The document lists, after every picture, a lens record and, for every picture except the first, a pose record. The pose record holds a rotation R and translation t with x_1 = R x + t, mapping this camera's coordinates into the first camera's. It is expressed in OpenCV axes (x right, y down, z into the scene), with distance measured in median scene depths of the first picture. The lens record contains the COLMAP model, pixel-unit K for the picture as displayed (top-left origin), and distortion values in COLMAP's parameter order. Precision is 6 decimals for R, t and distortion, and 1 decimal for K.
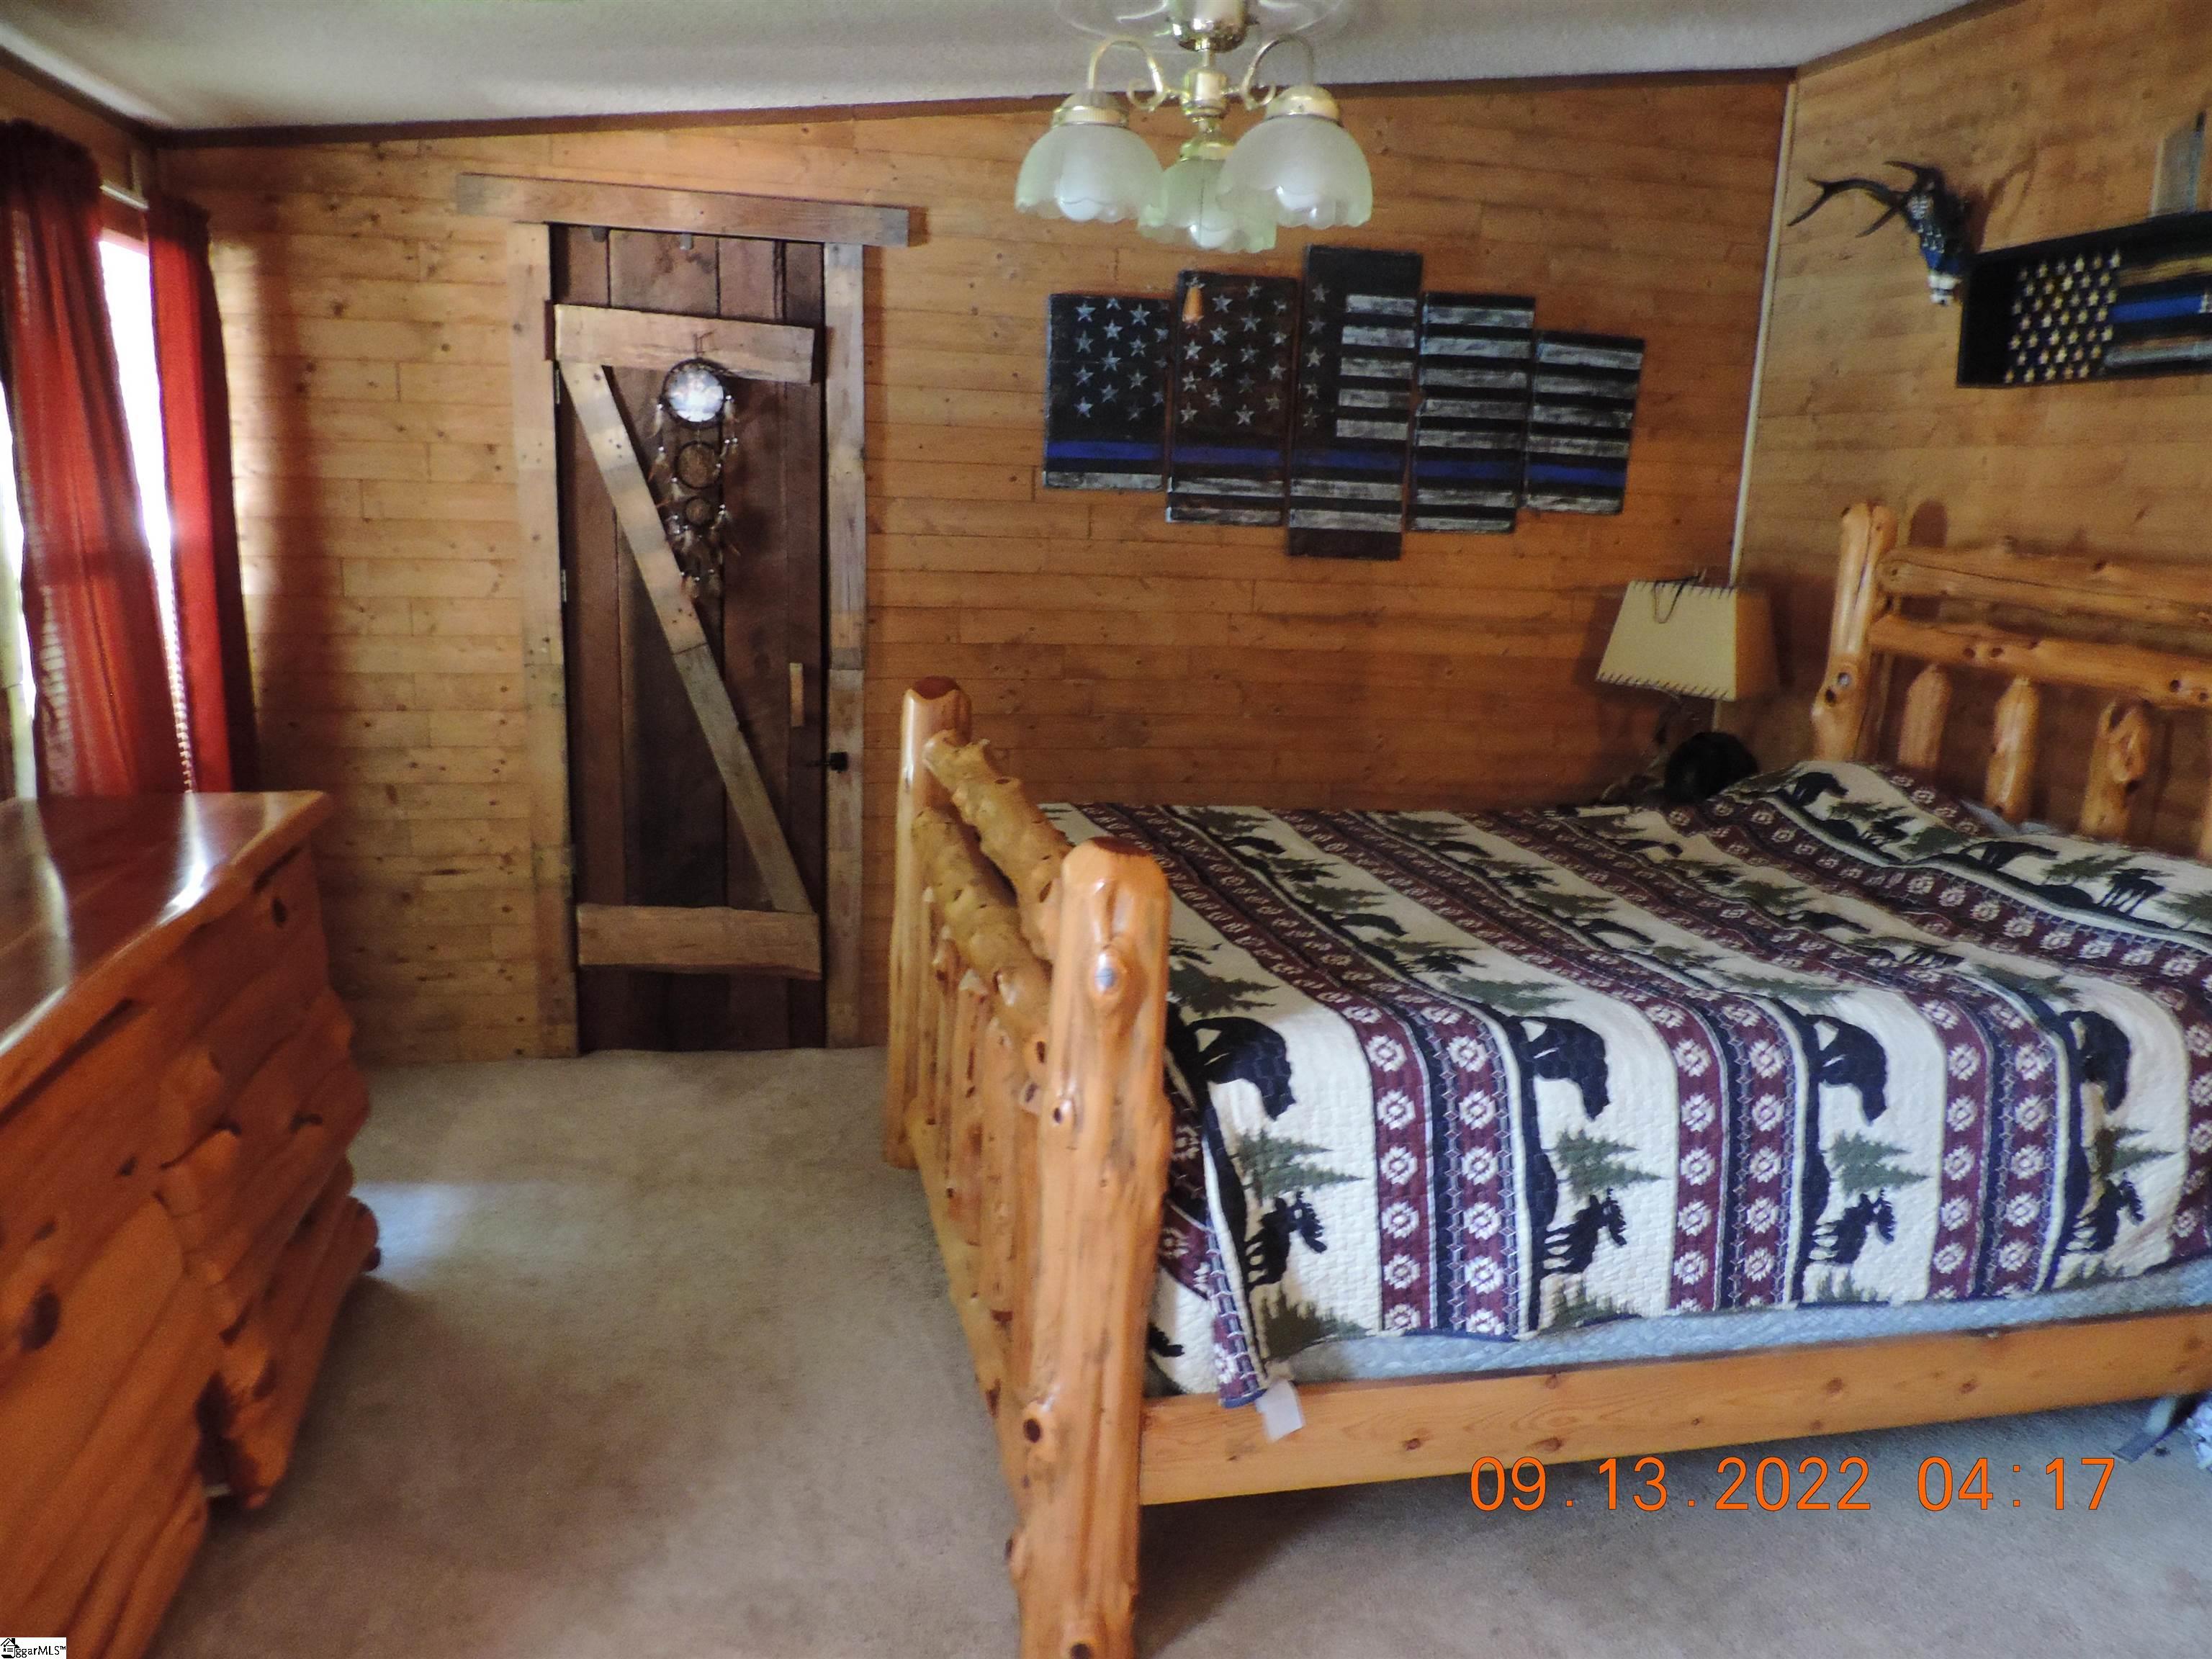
lens RADIAL K [[1568.6, 0, 1109.1], [0, 1568.6, 839.4], [0, 0, 1]] dist [-0.017833, -0.005293]
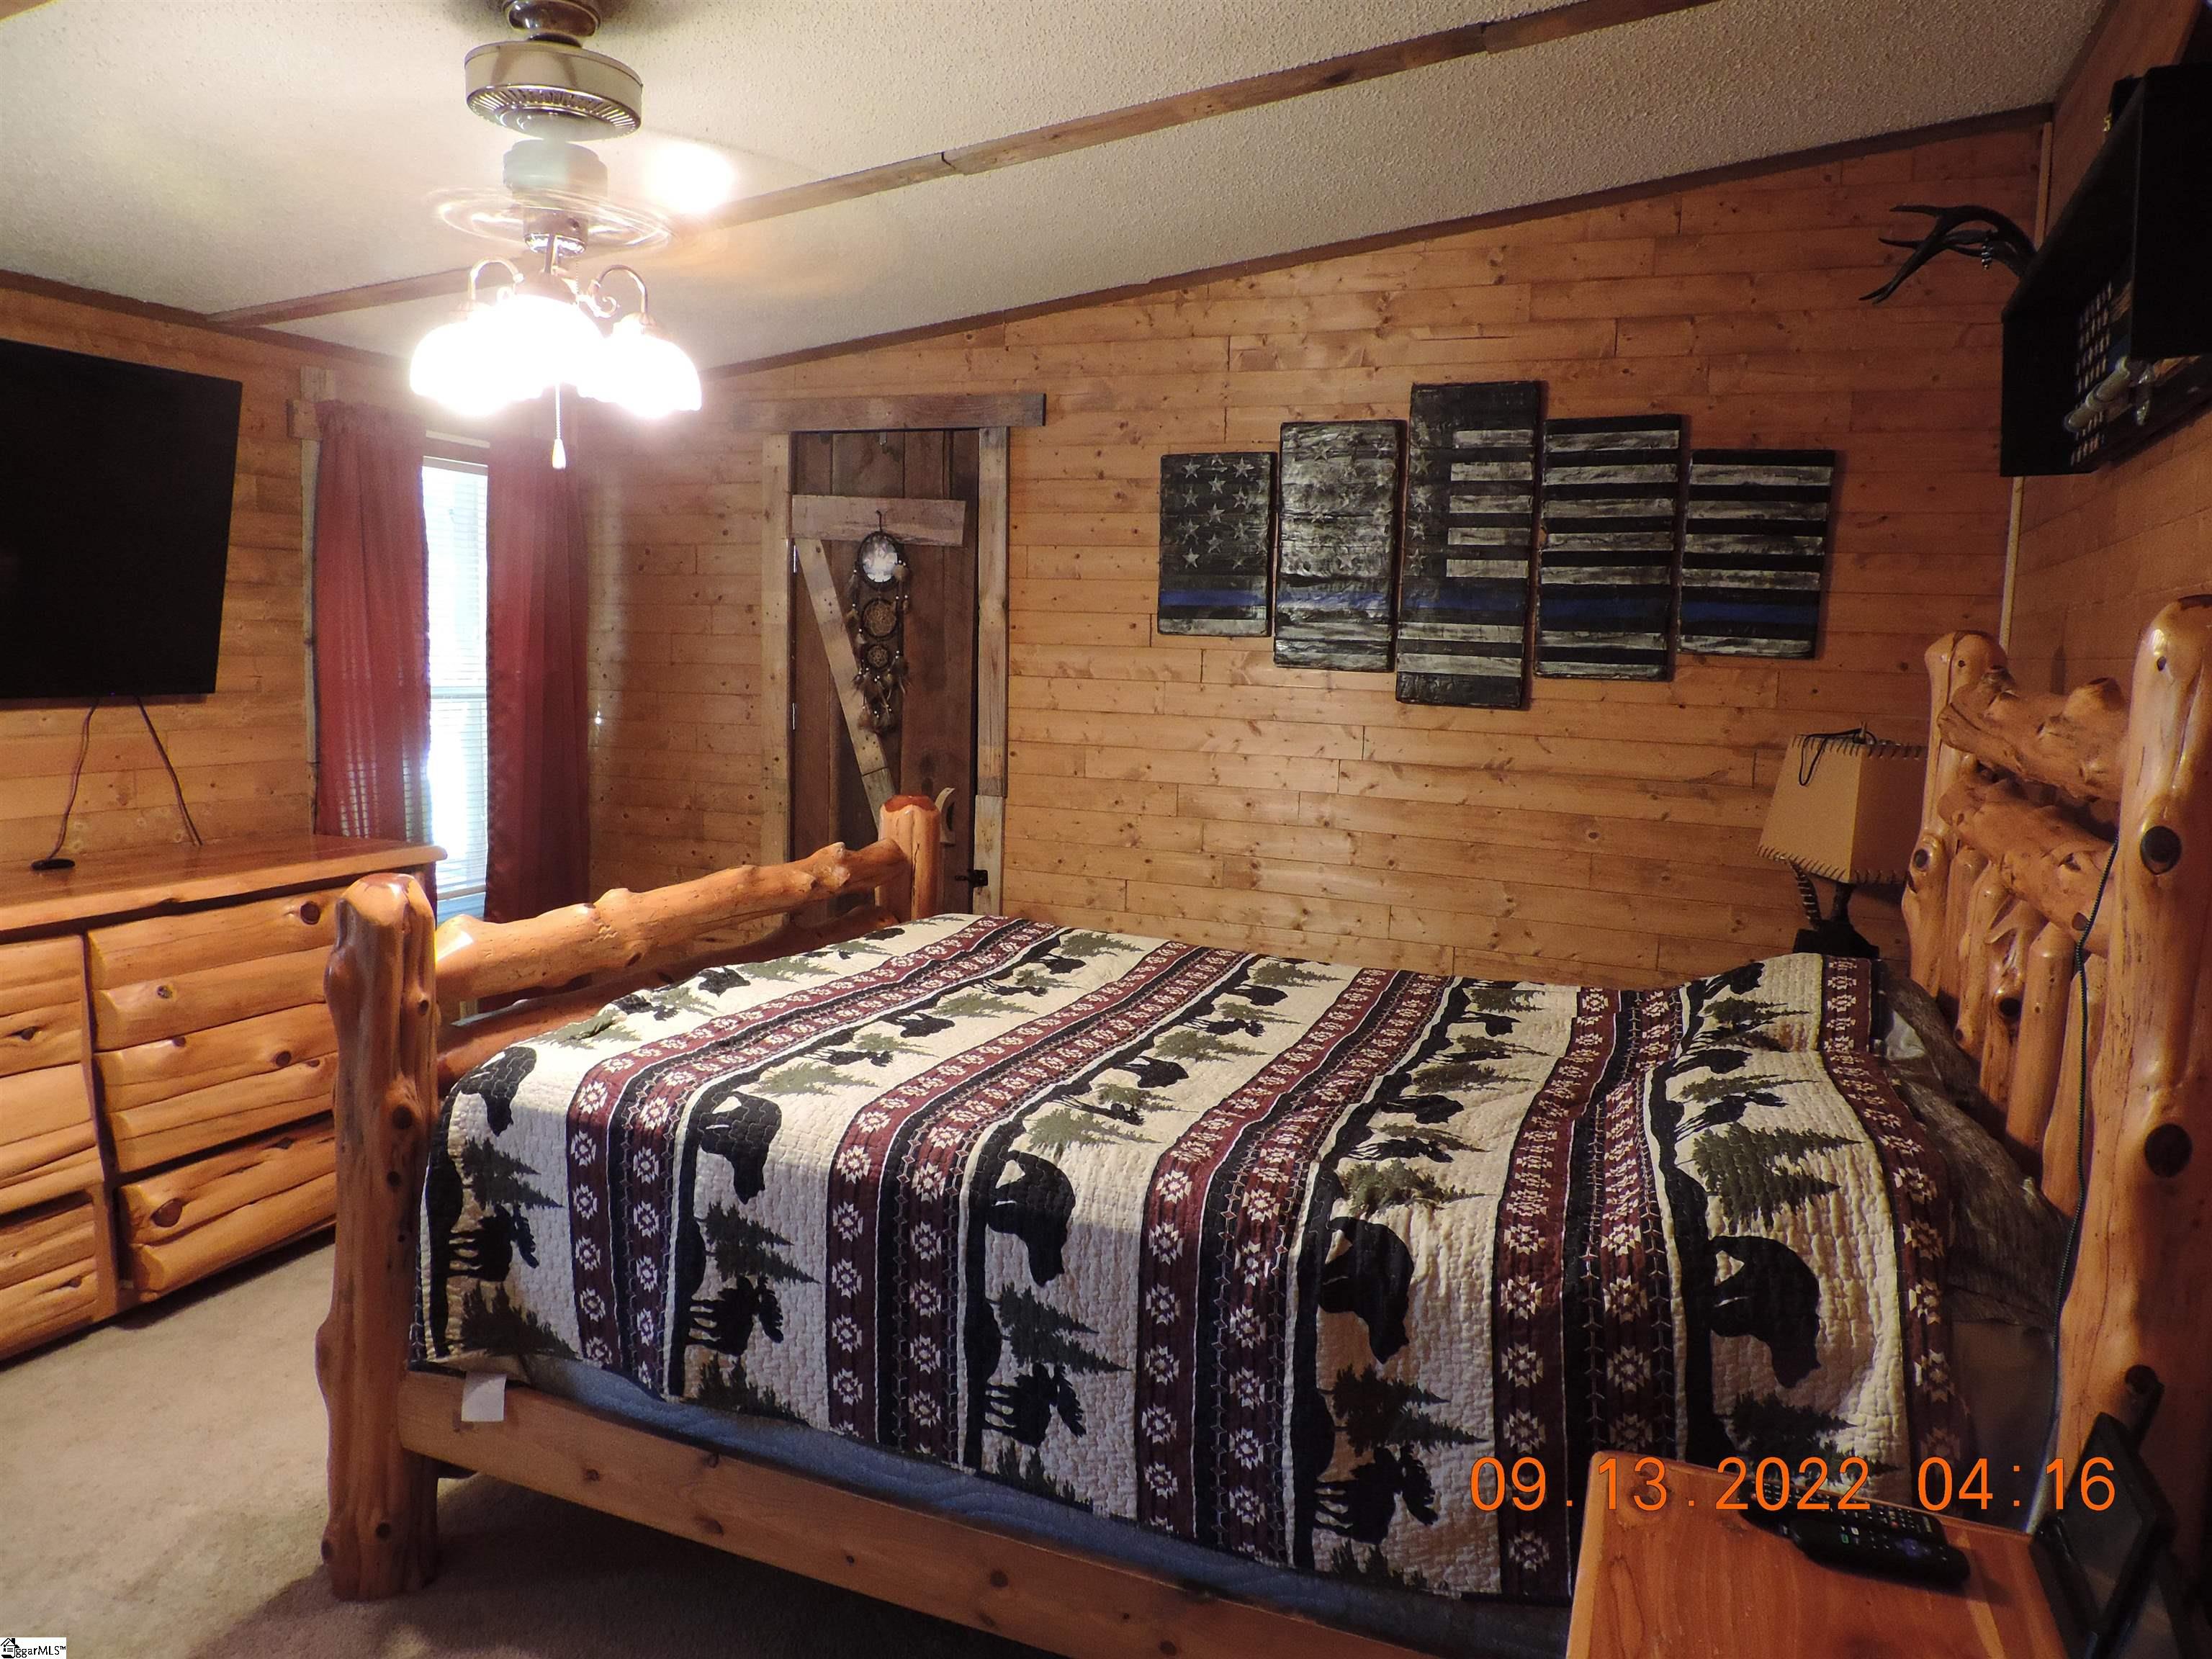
lens RADIAL K [[1568.6, 0, 1109.1], [0, 1568.6, 839.4], [0, 0, 1]] dist [-0.017833, -0.005293]
pose [[0.815965, 0.060005, -0.574978, 0.535701], [-0.125187, 0.989339, -0.074407, -0.004318], [0.564384, 0.132693, 0.814778, 0.134245]]
